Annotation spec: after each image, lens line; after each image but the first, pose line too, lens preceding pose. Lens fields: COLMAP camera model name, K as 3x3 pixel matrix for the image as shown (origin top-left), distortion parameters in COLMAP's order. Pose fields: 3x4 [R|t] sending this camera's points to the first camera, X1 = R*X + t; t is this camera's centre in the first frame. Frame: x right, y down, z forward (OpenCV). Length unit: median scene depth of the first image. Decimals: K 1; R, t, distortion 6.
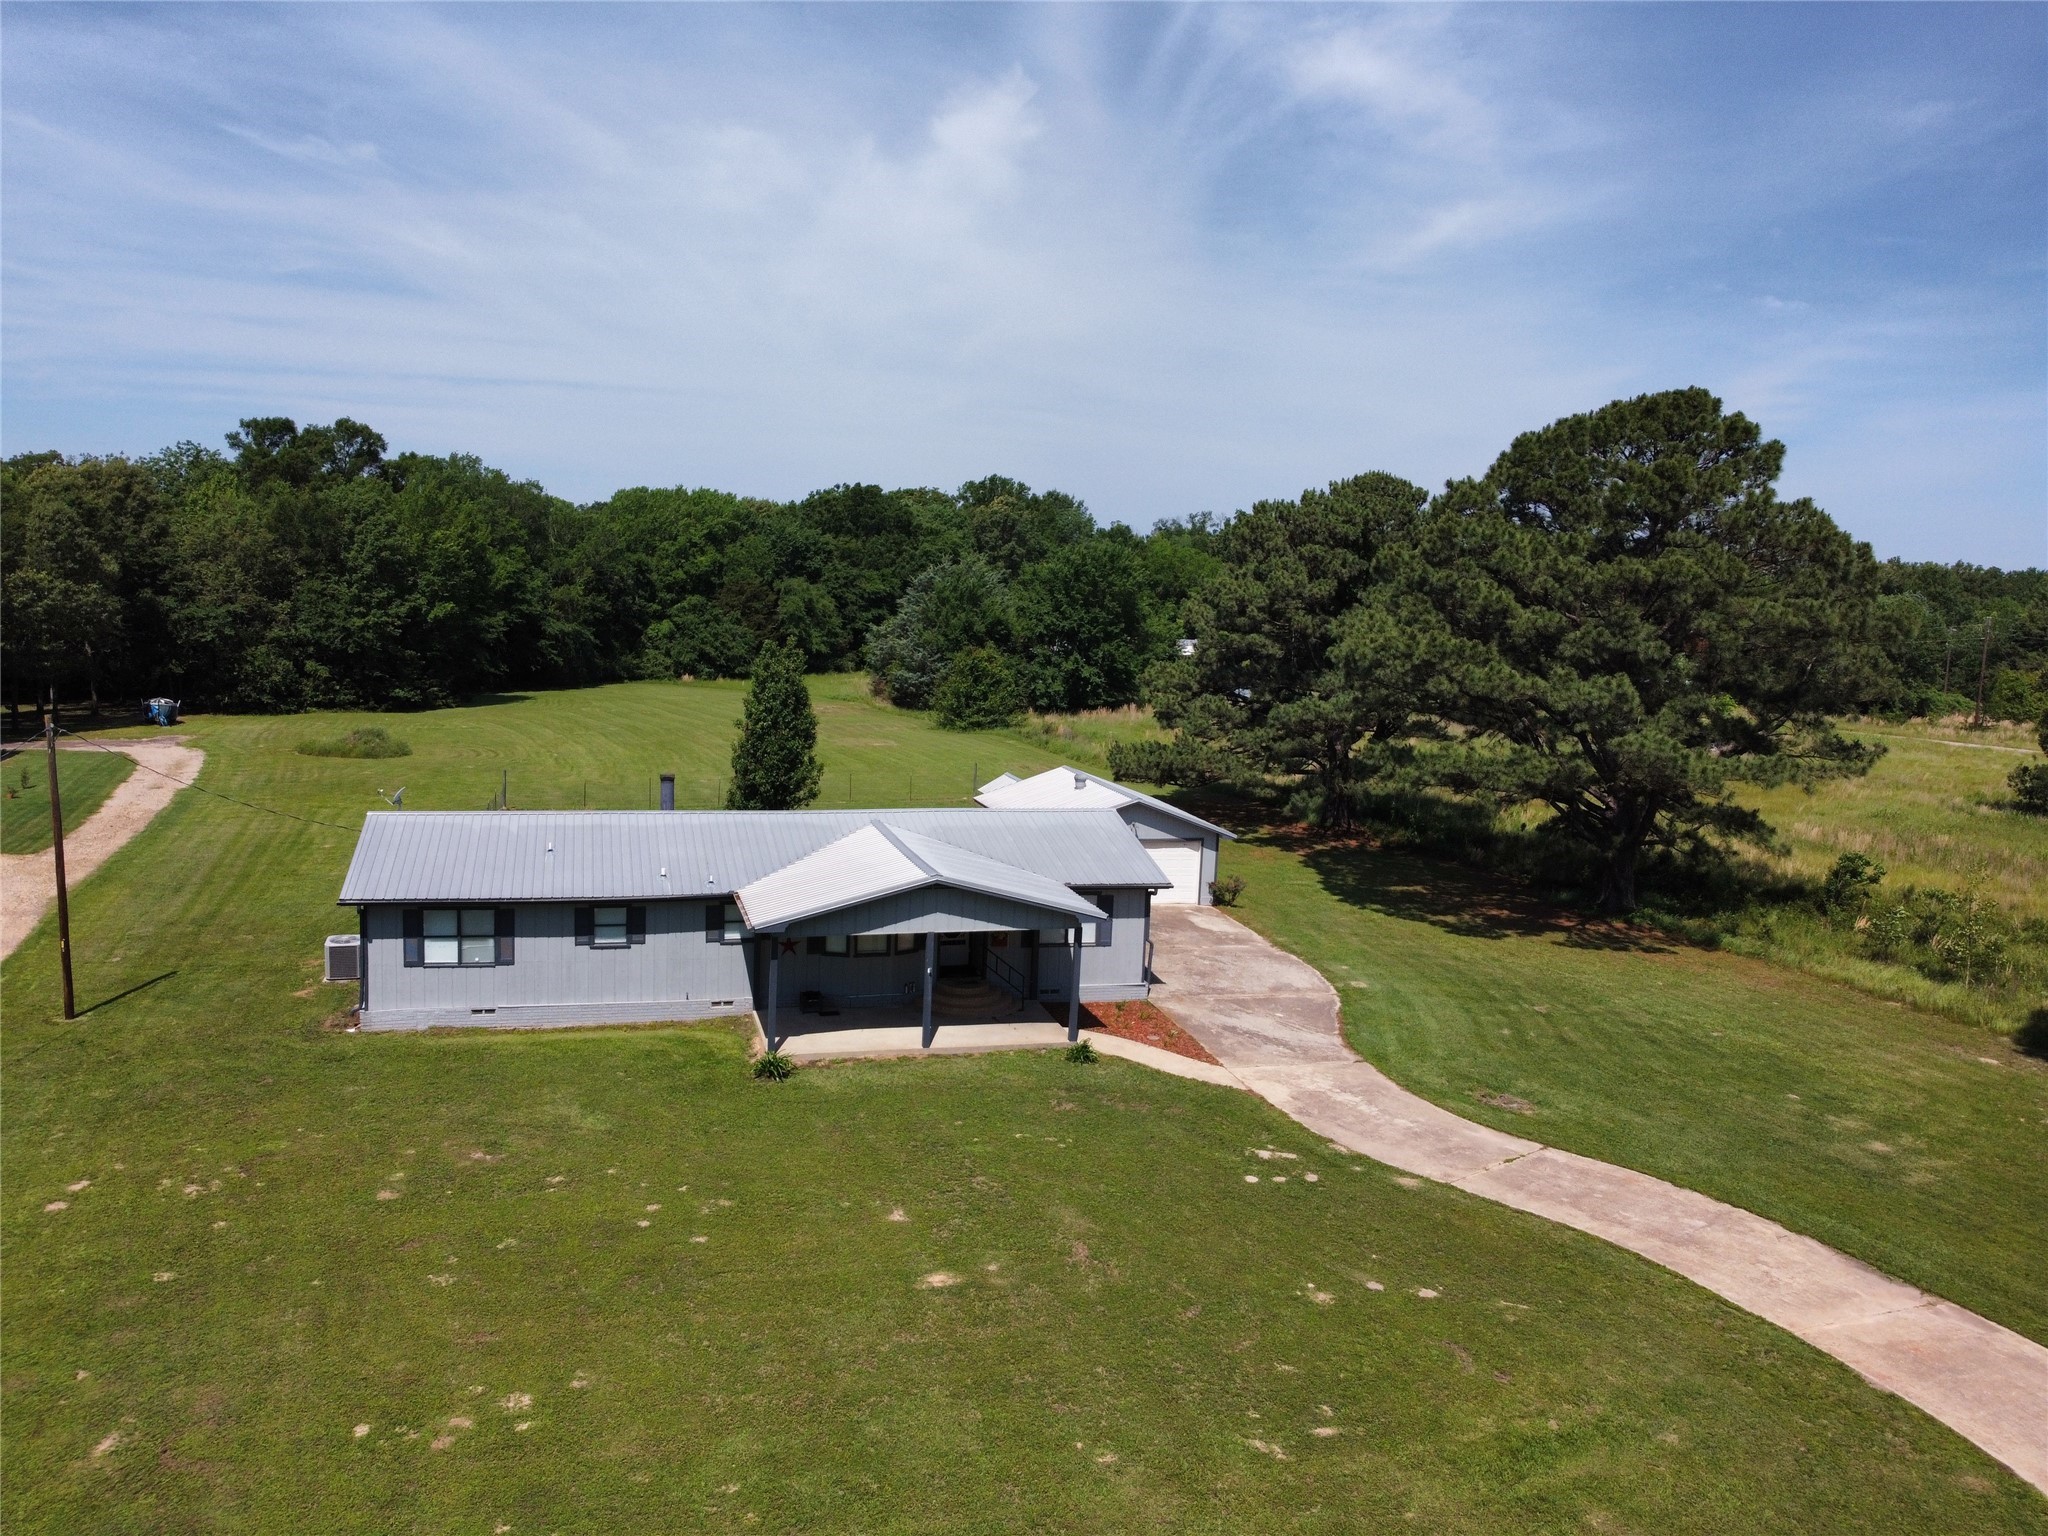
lens RADIAL K [[1558.3, 0, 1024.0], [0, 1558.3, 768.0], [0, 0, 1]] dist [0.007688, 0.003153]
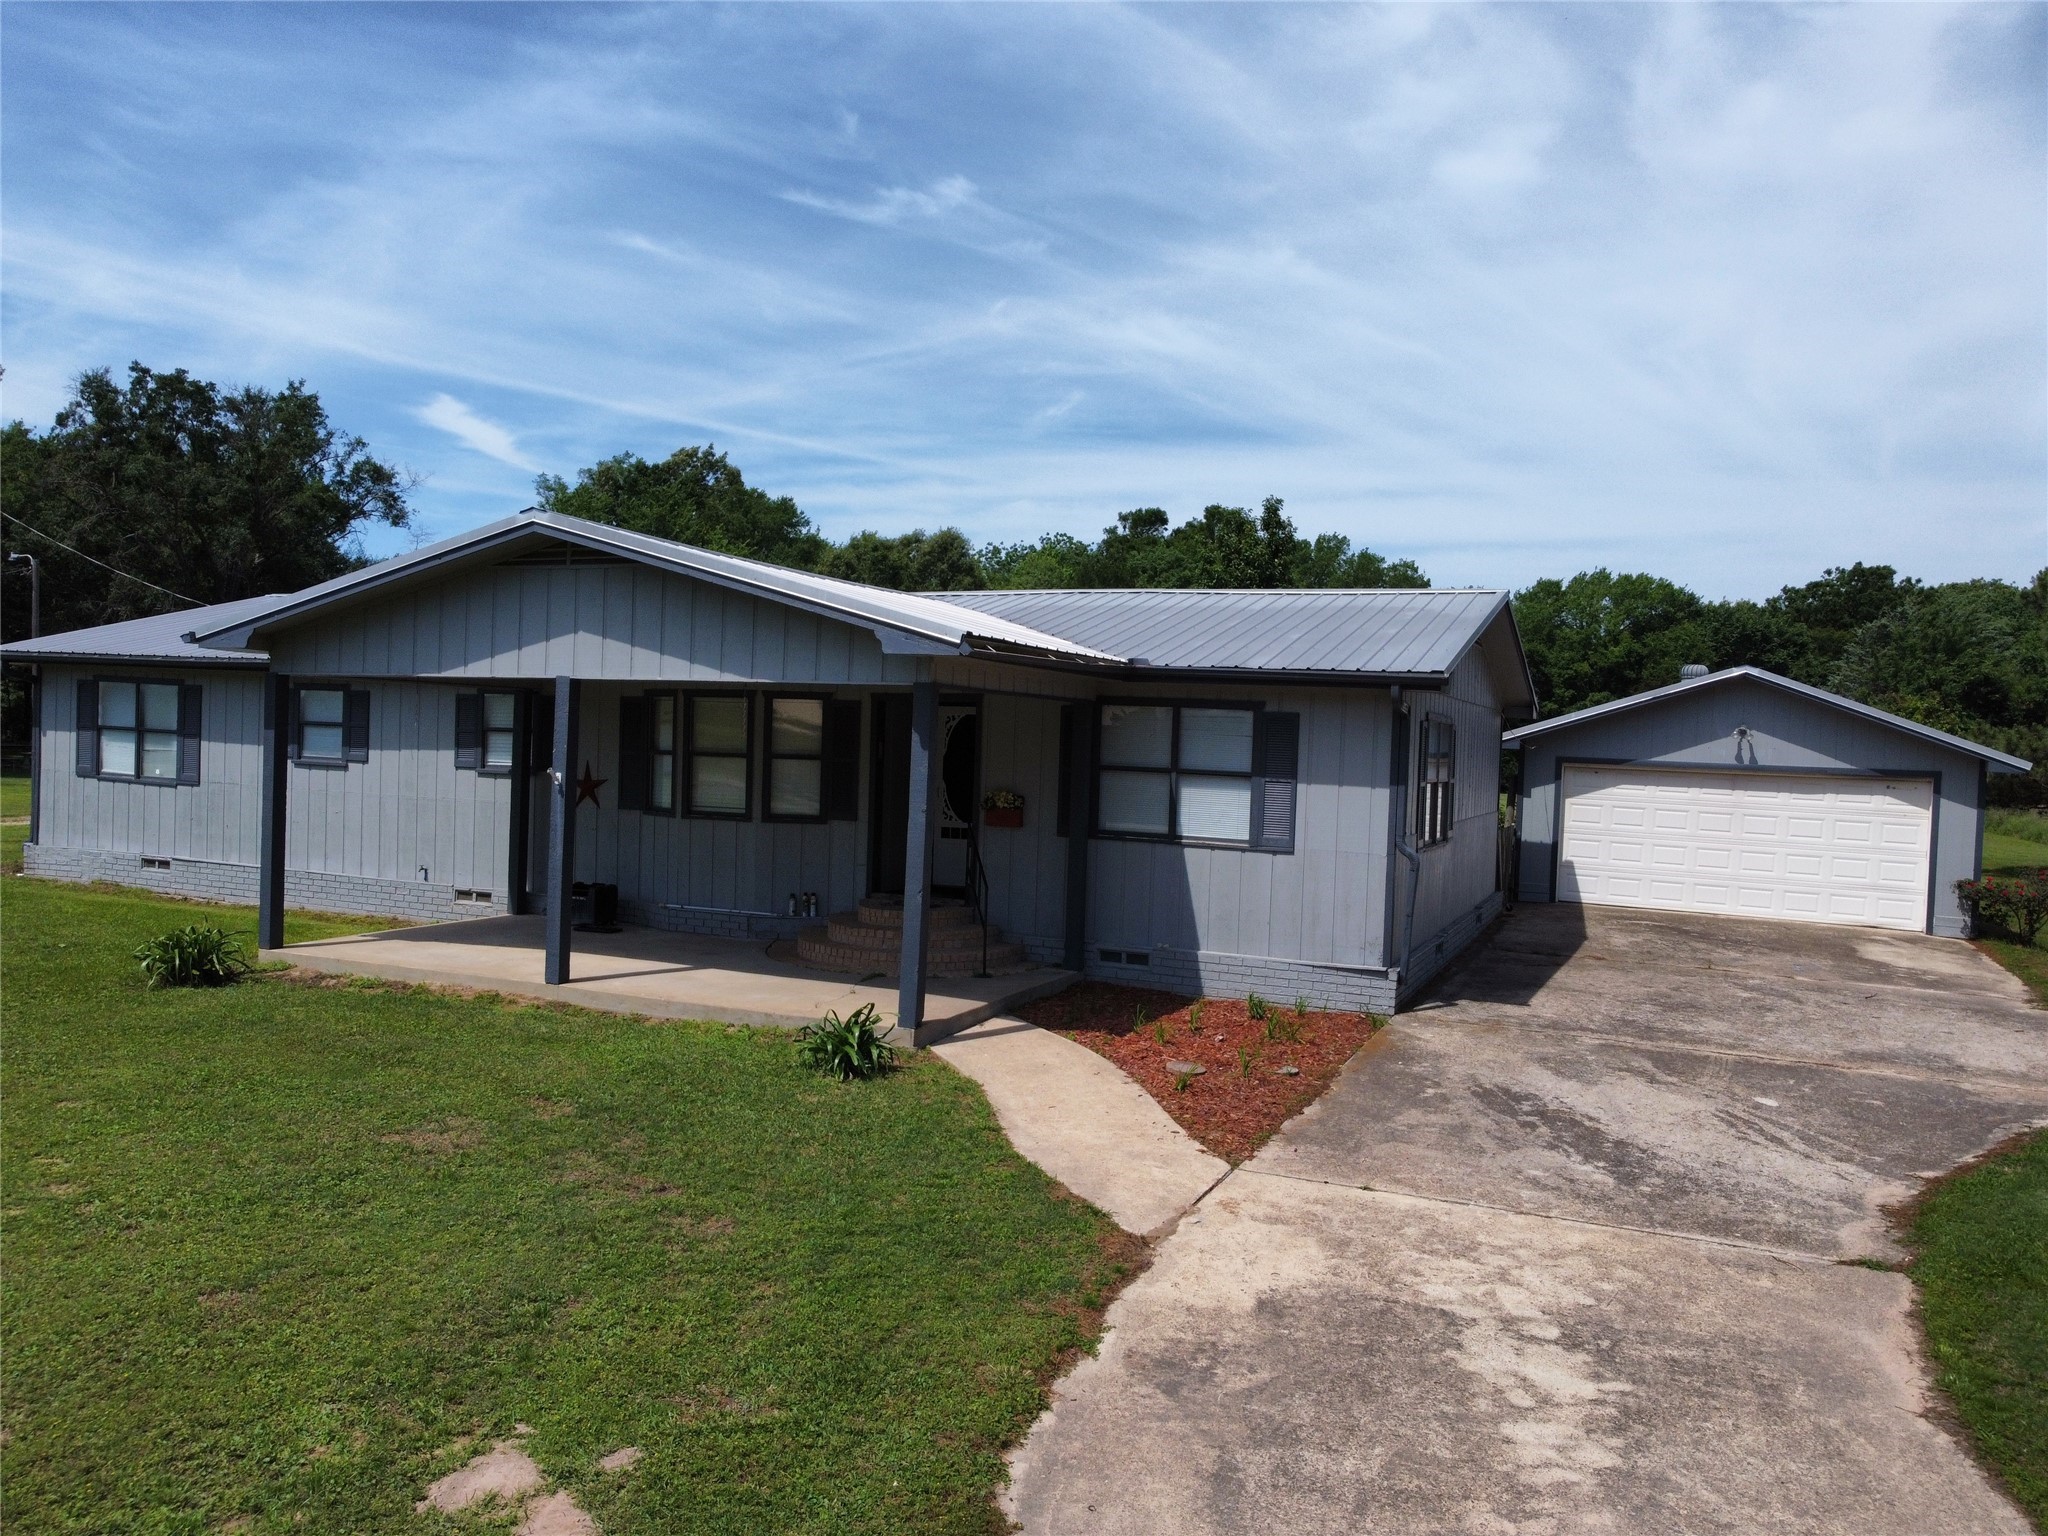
lens RADIAL K [[1558.3, 0, 1024.0], [0, 1558.3, 768.0], [0, 0, 1]] dist [0.007688, 0.003153]
pose [[0.783891, 0.005700, -0.620872, 0.251255], [-0.084528, 0.991628, -0.097618, 0.144672], [0.615117, 0.129004, 0.777810, 0.717544]]
